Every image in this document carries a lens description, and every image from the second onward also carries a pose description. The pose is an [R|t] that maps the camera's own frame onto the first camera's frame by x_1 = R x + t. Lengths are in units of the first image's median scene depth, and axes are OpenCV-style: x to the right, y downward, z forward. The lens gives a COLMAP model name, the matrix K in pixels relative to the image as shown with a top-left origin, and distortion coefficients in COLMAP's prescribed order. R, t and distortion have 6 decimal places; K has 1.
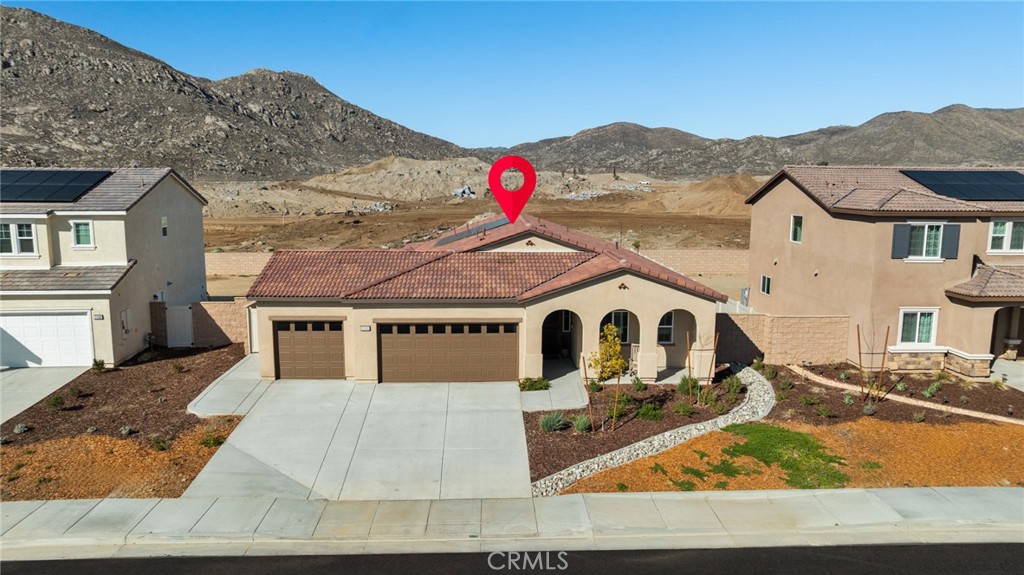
lens RADIAL K [[722.2, 0, 512.0], [0, 722.2, 287.5], [0, 0, 1]] dist [-0.035169, 0.035147]
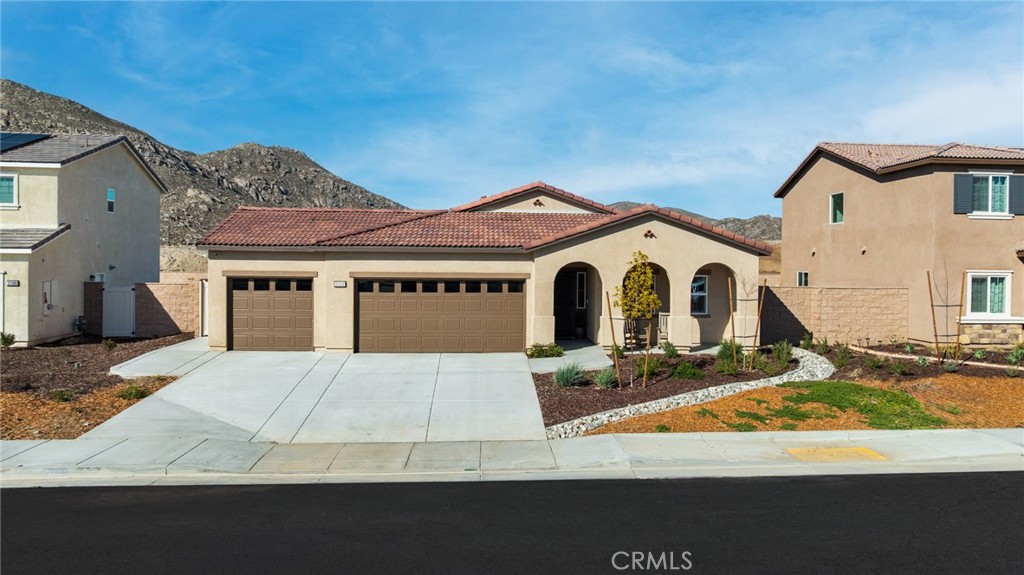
lens RADIAL K [[764.3, 0, 542.9], [0, 764.3, 271.8], [0, 0, 1]] dist [-0.037076, 0.037146]
pose [[0.999130, 0.004242, 0.041484, -0.007301], [0.001372, 0.990931, -0.134367, 0.150547], [-0.041678, 0.134307, 0.990063, 0.116910]]
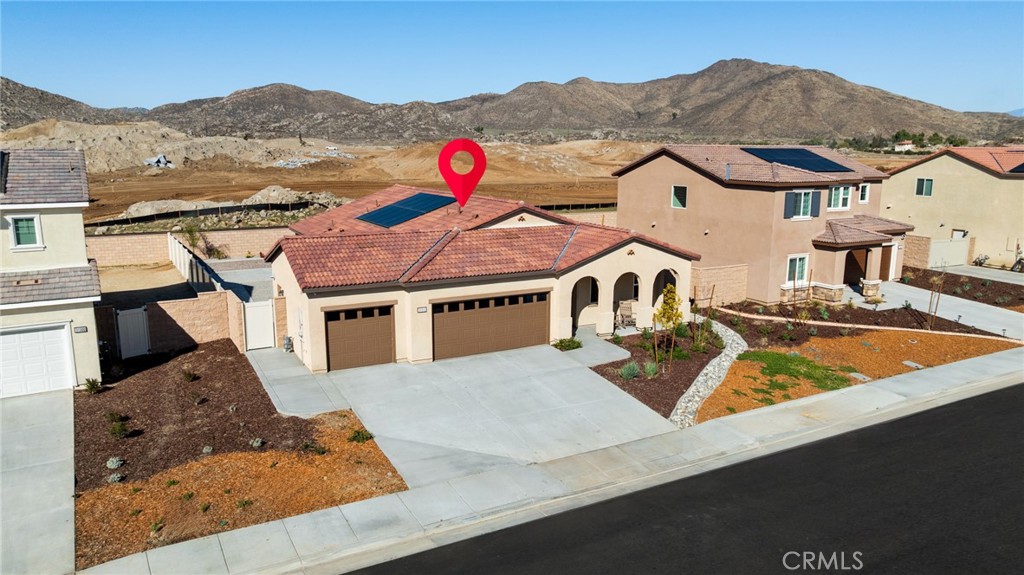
lens RADIAL K [[722.2, 0, 512.0], [0, 722.2, 287.5], [0, 0, 1]] dist [-0.035169, 0.035147]
pose [[0.897937, -0.085442, 0.431750, -0.495668], [0.064425, 0.995925, 0.063102, -0.029267], [-0.435383, -0.028846, 0.899783, 0.022656]]
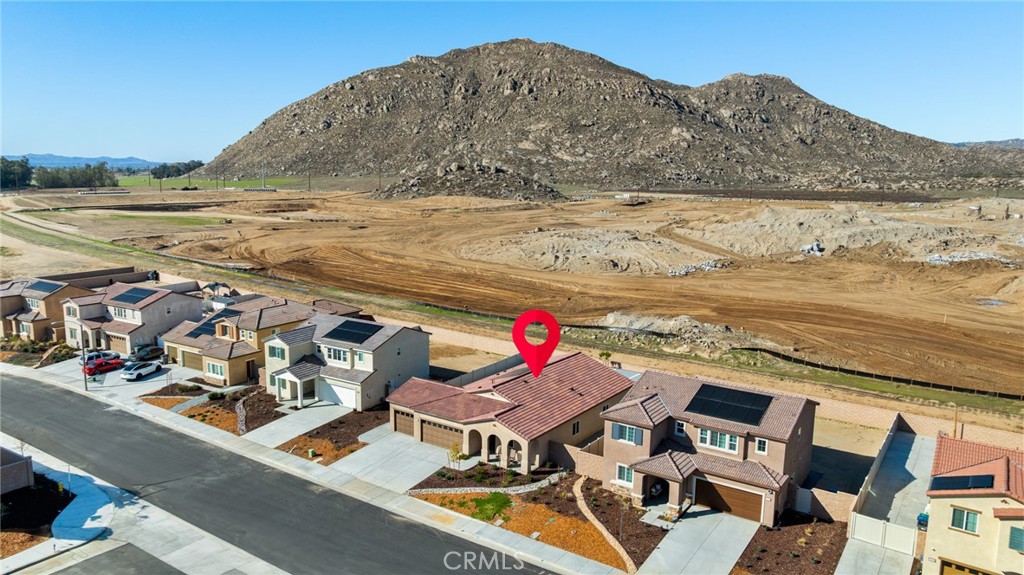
lens RADIAL K [[722.2, 0, 512.0], [0, 722.2, 287.5], [0, 0, 1]] dist [-0.035169, 0.035147]
pose [[0.802775, 0.102822, -0.587349, 1.460109], [-0.097395, 0.994402, 0.040964, -0.526540], [0.588274, 0.024320, 0.808296, -0.862301]]
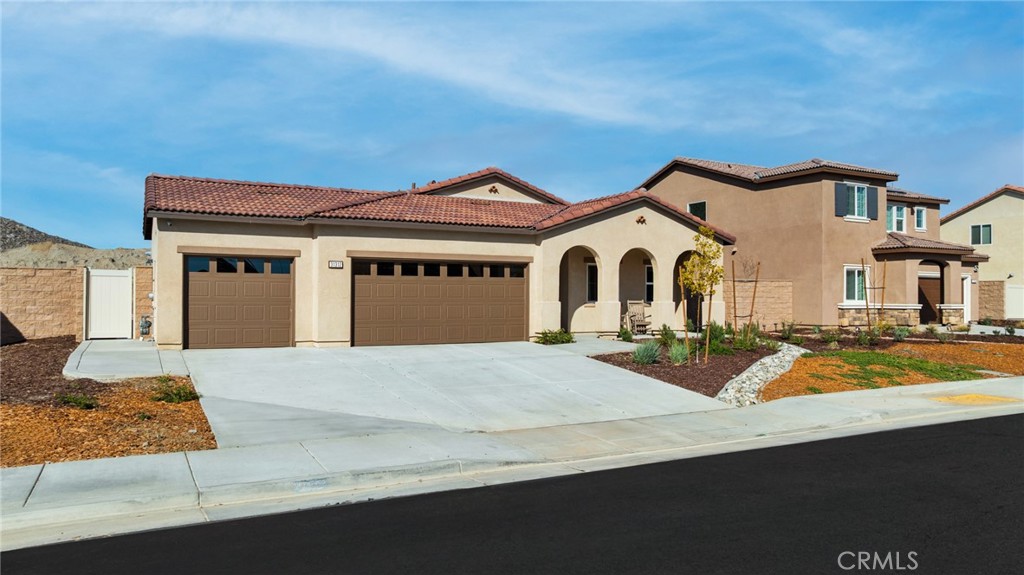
lens RADIAL K [[722.2, 0, 512.0], [0, 722.2, 287.5], [0, 0, 1]] dist [-0.035169, 0.035147]
pose [[0.900764, 0.005861, 0.434269, -0.329837], [0.062258, 0.987839, -0.142469, 0.176192], [-0.429823, 0.155368, 0.889445, 0.295479]]
